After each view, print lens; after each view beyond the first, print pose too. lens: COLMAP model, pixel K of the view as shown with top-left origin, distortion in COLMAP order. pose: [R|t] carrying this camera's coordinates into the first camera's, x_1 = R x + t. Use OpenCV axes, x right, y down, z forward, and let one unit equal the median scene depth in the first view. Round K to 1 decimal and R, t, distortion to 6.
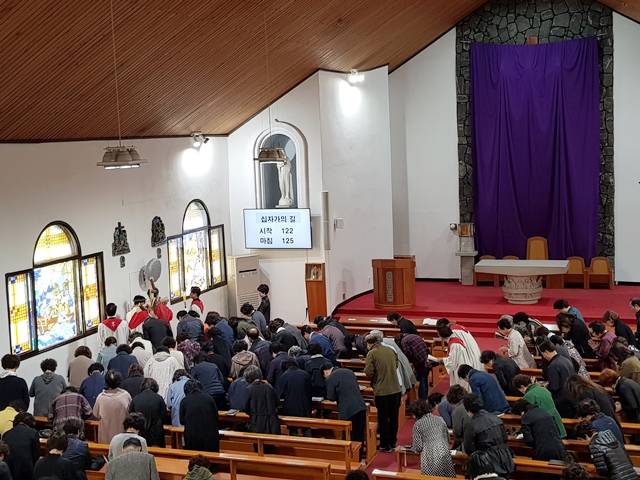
lens RADIAL K [[833.0, 0, 316.8], [0, 833.0, 228.8], [0, 0, 1]] dist [0.227952, -0.699018]
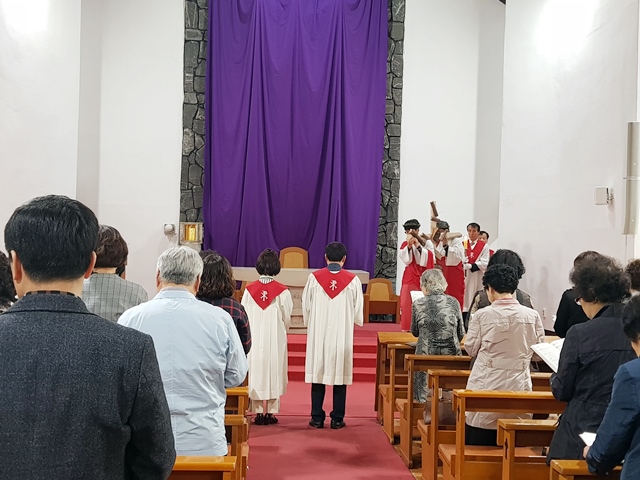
lens RADIAL K [[833.0, 0, 316.8], [0, 833.0, 228.8], [0, 0, 1]] dist [0.227952, -0.699018]
pose [[0.906387, 0.083073, 0.414200, -0.001361], [-0.025222, 0.989367, -0.143236, 0.091552], [-0.421695, 0.119381, 0.898845, 0.392752]]
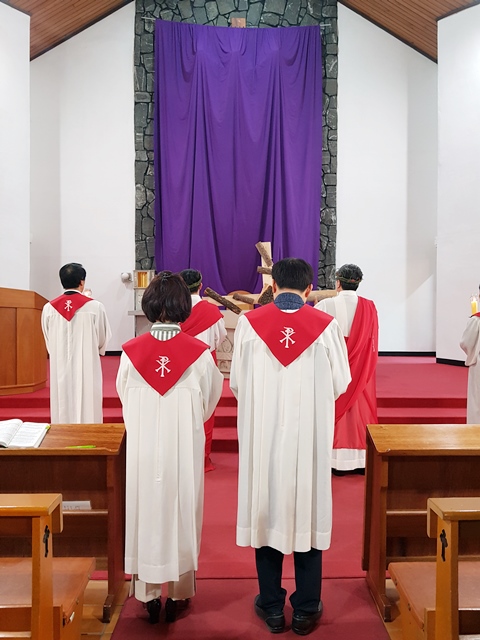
lens RADIAL K [[487.1, 0, 247.5], [0, 487.1, 305.3], [0, 0, 1]] dist [0.063789, -0.109181]
pose [[0.923382, 0.044215, 0.381327, 0.107069], [-0.003681, 0.994319, -0.106378, 0.068021], [-0.383864, 0.096824, 0.918299, 0.617052]]
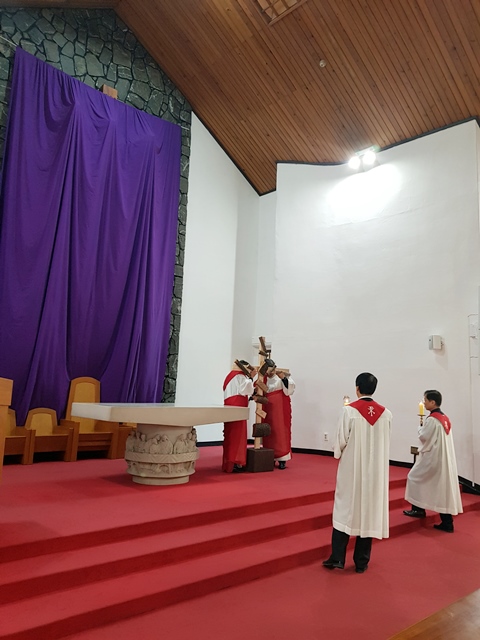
lens RADIAL K [[502.5, 0, 254.2], [0, 502.5, 317.0], [0, 0, 1]] dist [0.063228, -0.087126]
pose [[0.416232, 0.188629, 0.889477, -0.033509], [0.043242, 0.973031, -0.226583, 0.057514], [-0.908230, 0.132774, 0.396850, 0.739617]]
